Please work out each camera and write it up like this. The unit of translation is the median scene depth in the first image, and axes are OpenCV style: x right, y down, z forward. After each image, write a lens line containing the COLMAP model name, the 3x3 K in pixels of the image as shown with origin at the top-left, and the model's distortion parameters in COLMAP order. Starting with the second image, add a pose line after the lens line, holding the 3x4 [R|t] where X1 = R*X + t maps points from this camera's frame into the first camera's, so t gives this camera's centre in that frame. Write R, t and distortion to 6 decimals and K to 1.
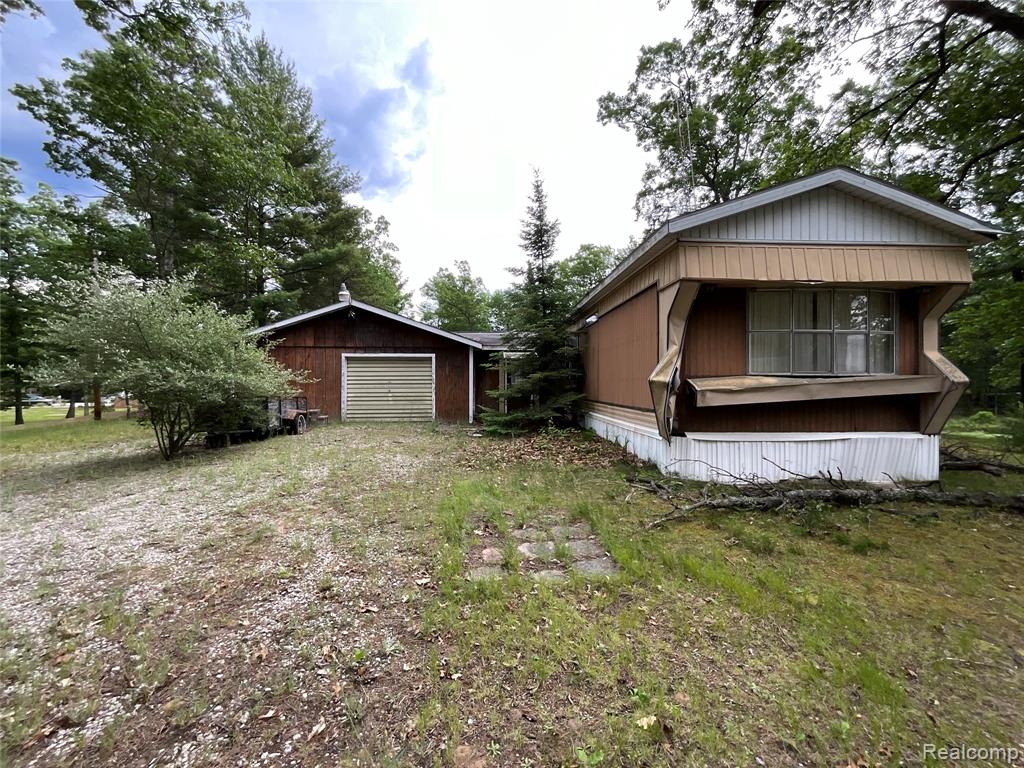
lens RADIAL K [[410.2, 0, 519.9], [0, 410.2, 387.9], [0, 0, 1]] dist [0.007248, 0.000908]
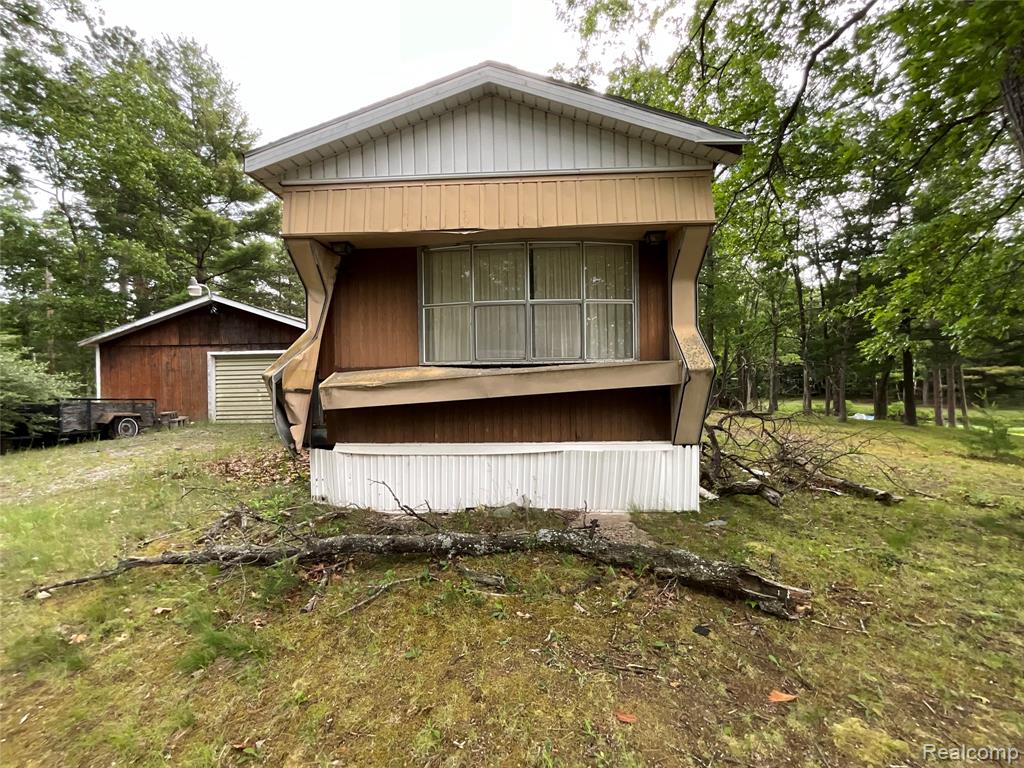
lens RADIAL K [[410.2, 0, 512.1], [0, 410.2, 383.5], [0, 0, 1]] dist [0.007248, 0.000908]
pose [[0.994615, -0.016731, -0.102281, 0.777758], [0.016651, 0.999860, -0.001642, 0.005556], [0.102294, -0.000070, 0.994754, 0.280794]]
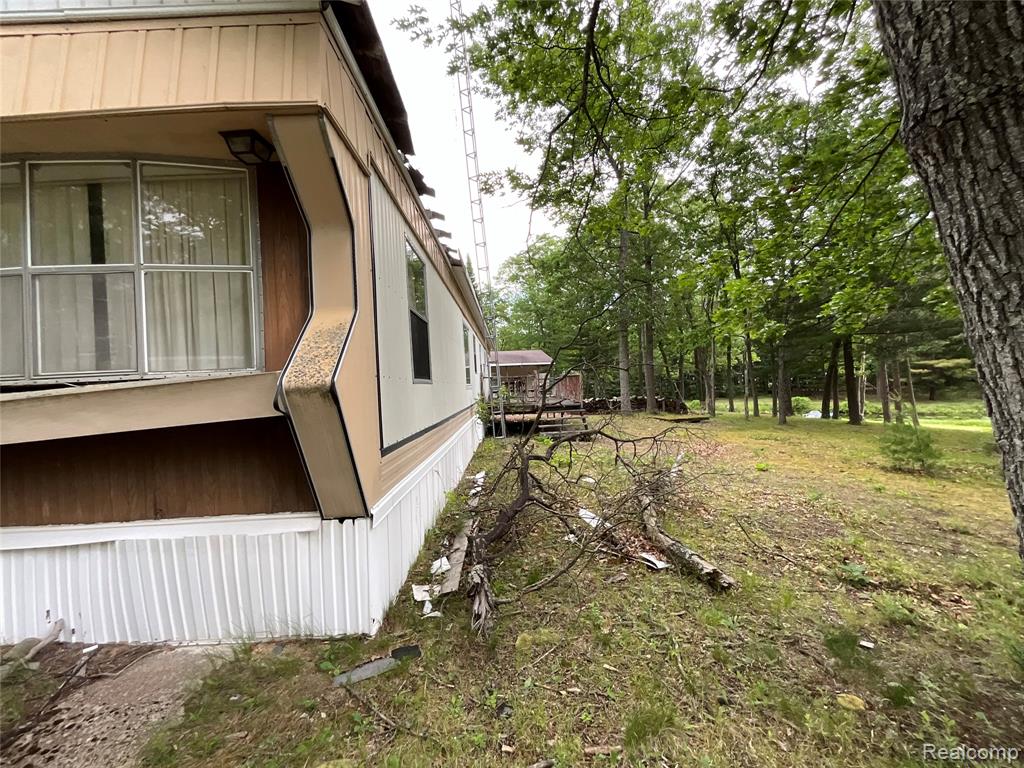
lens RADIAL K [[410.2, 0, 509.2], [0, 410.2, 382.8], [0, 0, 1]] dist [0.007248, 0.000908]
pose [[0.997322, -0.046625, -0.056349, 1.186365], [0.045924, 0.998851, -0.013673, -0.004474], [0.056922, 0.011049, 0.998318, 0.617840]]
